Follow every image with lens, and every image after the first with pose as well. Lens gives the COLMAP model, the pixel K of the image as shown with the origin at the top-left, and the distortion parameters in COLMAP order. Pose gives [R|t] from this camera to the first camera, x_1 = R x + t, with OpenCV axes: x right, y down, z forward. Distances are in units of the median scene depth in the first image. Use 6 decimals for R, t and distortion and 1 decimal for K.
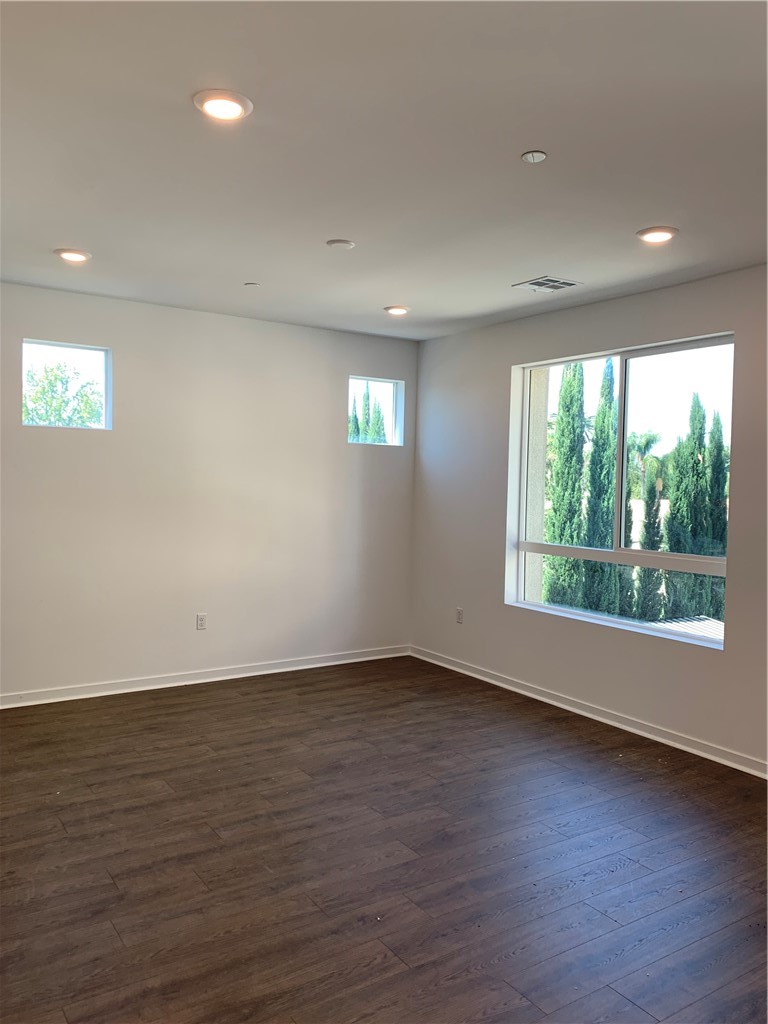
lens RADIAL K [[786.0, 0, 377.7], [0, 786.0, 509.3], [0, 0, 1]] dist [0.070208, -0.107927]
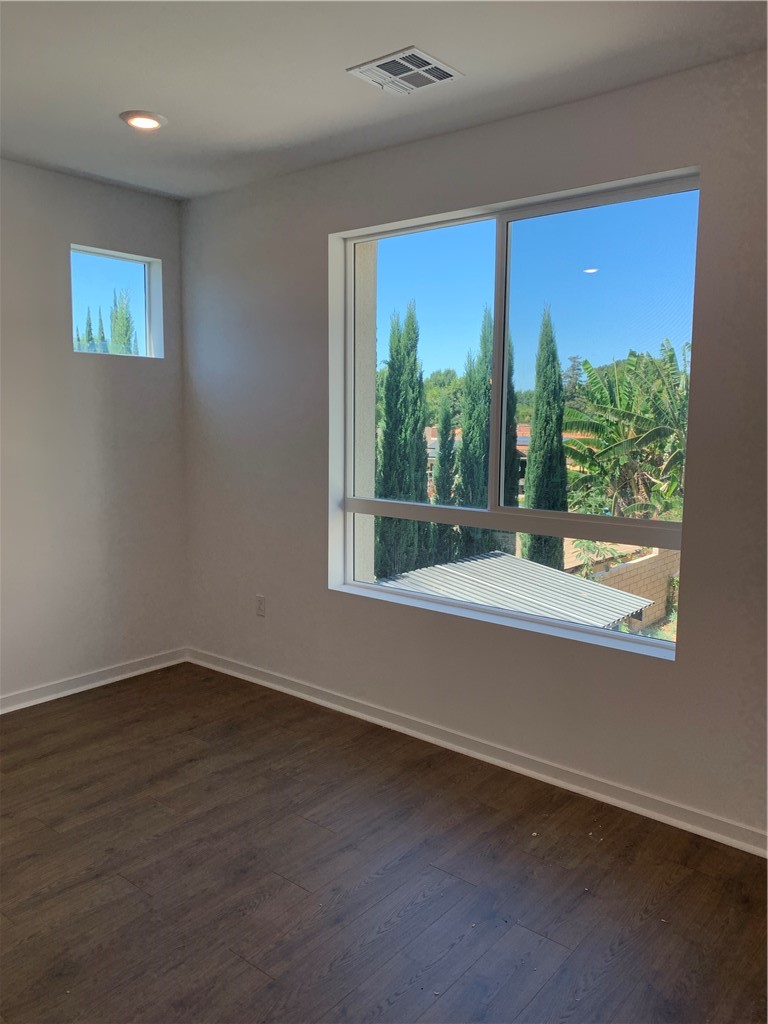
lens RADIAL K [[786.0, 0, 377.7], [0, 786.0, 509.3], [0, 0, 1]] dist [0.070208, -0.107927]
pose [[0.956740, -0.048402, 0.286890, 0.006916], [0.022879, 0.995528, 0.091659, -0.010945], [-0.290044, -0.081130, 0.953568, 0.292967]]
